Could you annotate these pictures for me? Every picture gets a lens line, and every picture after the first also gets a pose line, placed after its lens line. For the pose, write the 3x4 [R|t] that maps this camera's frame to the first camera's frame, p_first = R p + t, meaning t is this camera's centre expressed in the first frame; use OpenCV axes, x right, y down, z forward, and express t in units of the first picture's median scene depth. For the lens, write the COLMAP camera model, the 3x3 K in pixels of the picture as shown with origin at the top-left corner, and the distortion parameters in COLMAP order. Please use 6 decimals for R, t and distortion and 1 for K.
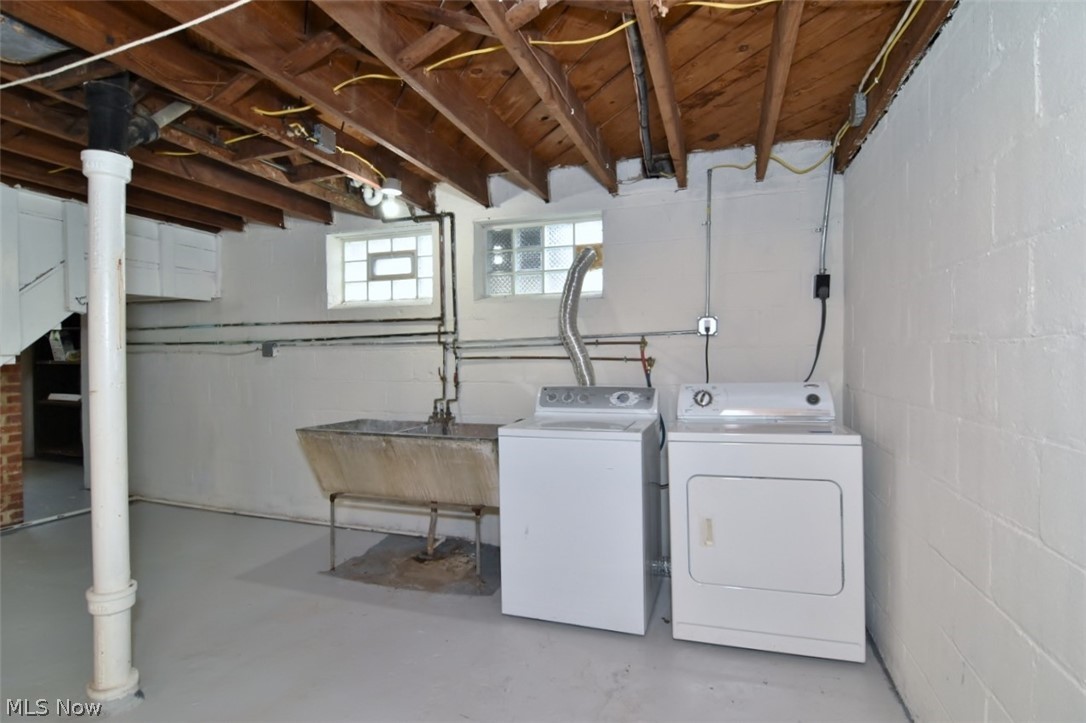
lens RADIAL K [[528.4, 0, 543.0], [0, 528.4, 361.5], [0, 0, 1]] dist [0.000535, -0.011451]
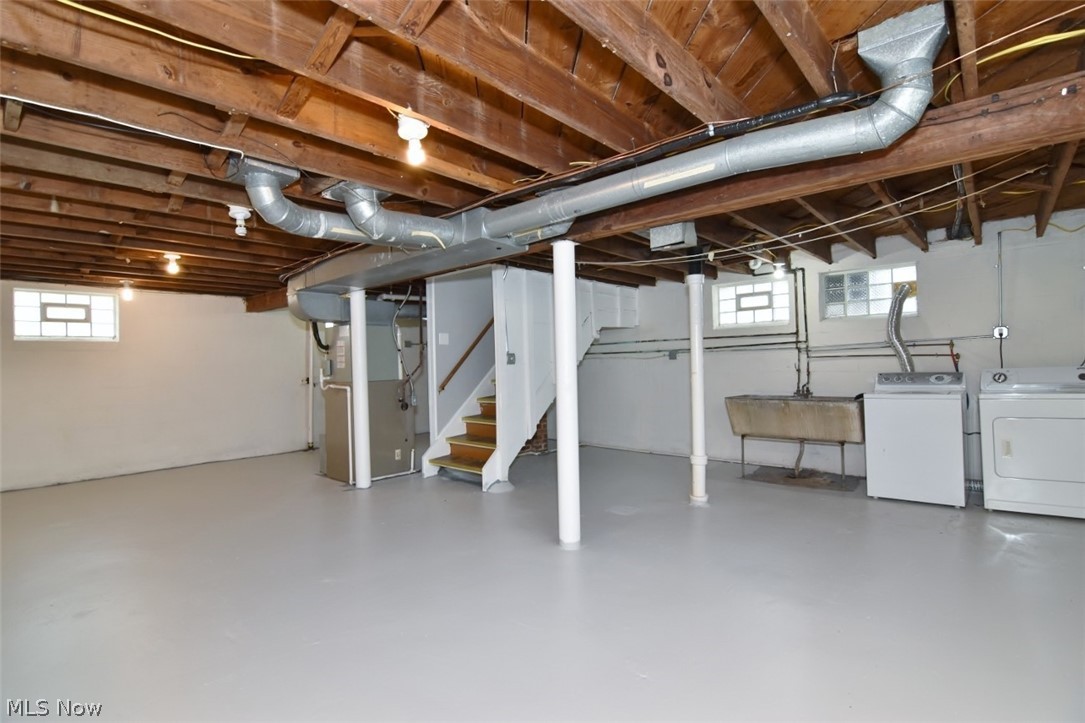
lens RADIAL K [[527.9, 0, 542.5], [0, 527.9, 361.5], [0, 0, 1]] dist [0.000535, -0.011451]
pose [[0.923692, -0.021065, -0.382556, -0.313176], [0.018907, 0.999777, -0.009401, 0.006978], [0.382668, 0.001450, 0.923885, -0.852154]]
